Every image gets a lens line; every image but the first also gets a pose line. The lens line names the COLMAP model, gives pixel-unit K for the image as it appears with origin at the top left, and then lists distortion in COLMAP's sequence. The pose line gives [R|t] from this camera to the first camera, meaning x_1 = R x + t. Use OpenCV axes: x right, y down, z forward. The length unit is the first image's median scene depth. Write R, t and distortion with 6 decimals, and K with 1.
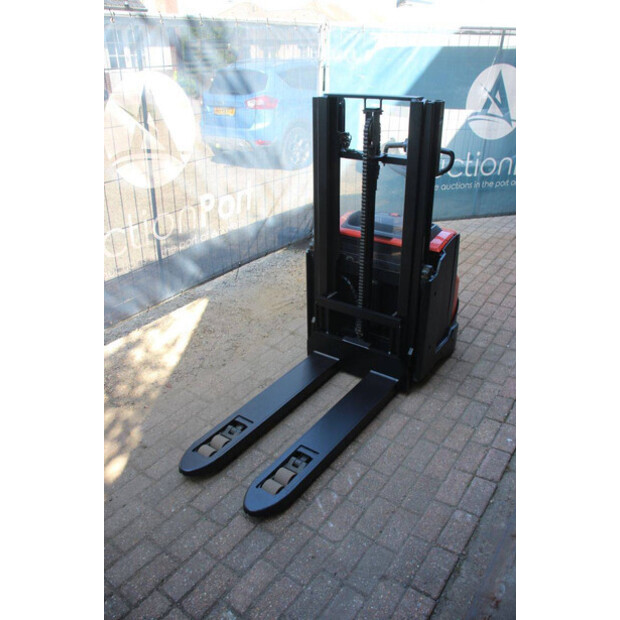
lens RADIAL K [[506.2, 0, 310.0], [0, 506.2, 310.0], [0, 0, 1]] dist [-0.166989, 0.143097]
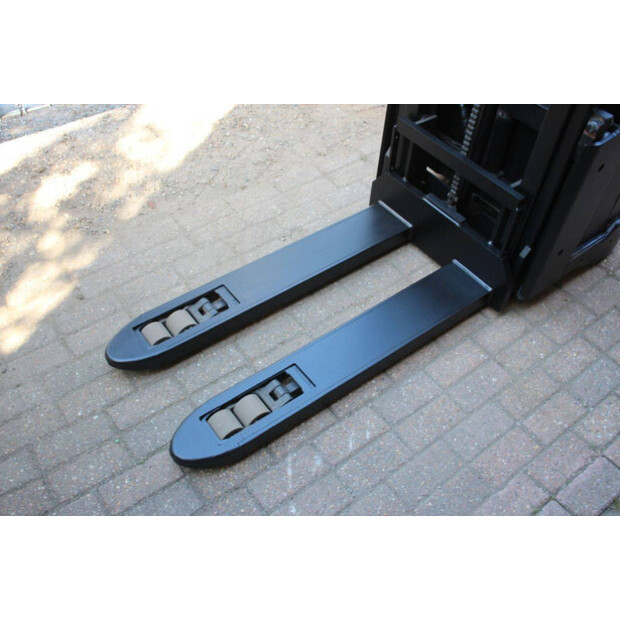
lens RADIAL K [[624.2, 0, 314.4], [0, 624.2, 301.4], [0, 0, 1]] dist [-0.130139, 0.224102]
pose [[0.954402, 0.261075, -0.144767, 0.094042], [-0.194804, 0.912127, 0.360661, -0.084514], [0.226205, -0.316015, 0.921394, 0.292117]]
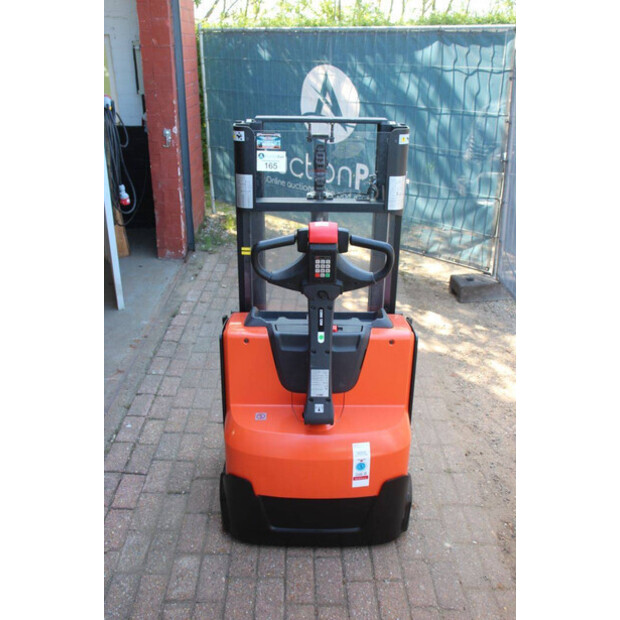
lens RADIAL K [[624.2, 0, 314.4], [0, 624.2, 301.4], [0, 0, 1]] dist [-0.130139, 0.224102]
pose [[-0.806670, 0.225763, -0.546182, 0.730166], [-0.271983, 0.678671, 0.682225, -0.890898], [0.524699, 0.698883, -0.486060, 1.626971]]
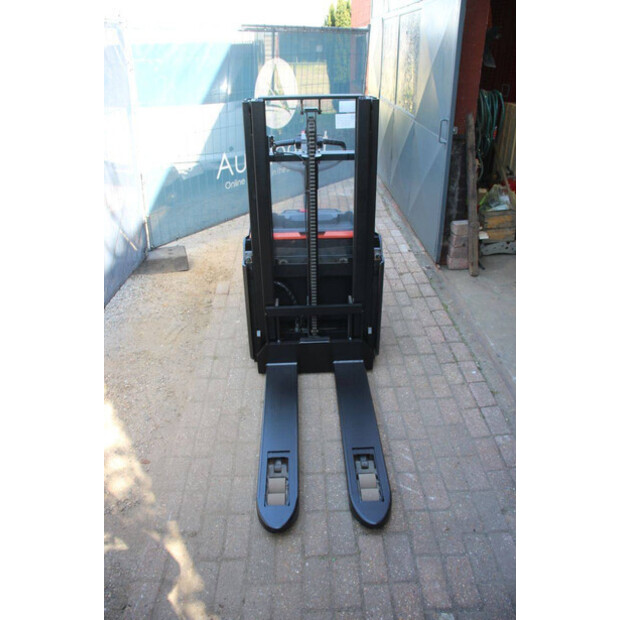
lens RADIAL K [[506.2, 0, 310.0], [0, 506.2, 310.0], [0, 0, 1]] dist [-0.166989, 0.143097]
pose [[0.799049, -0.285890, 0.528950, -0.507250], [0.280943, 0.955311, 0.091930, -0.104539], [-0.531594, 0.075149, 0.843659, 0.171000]]
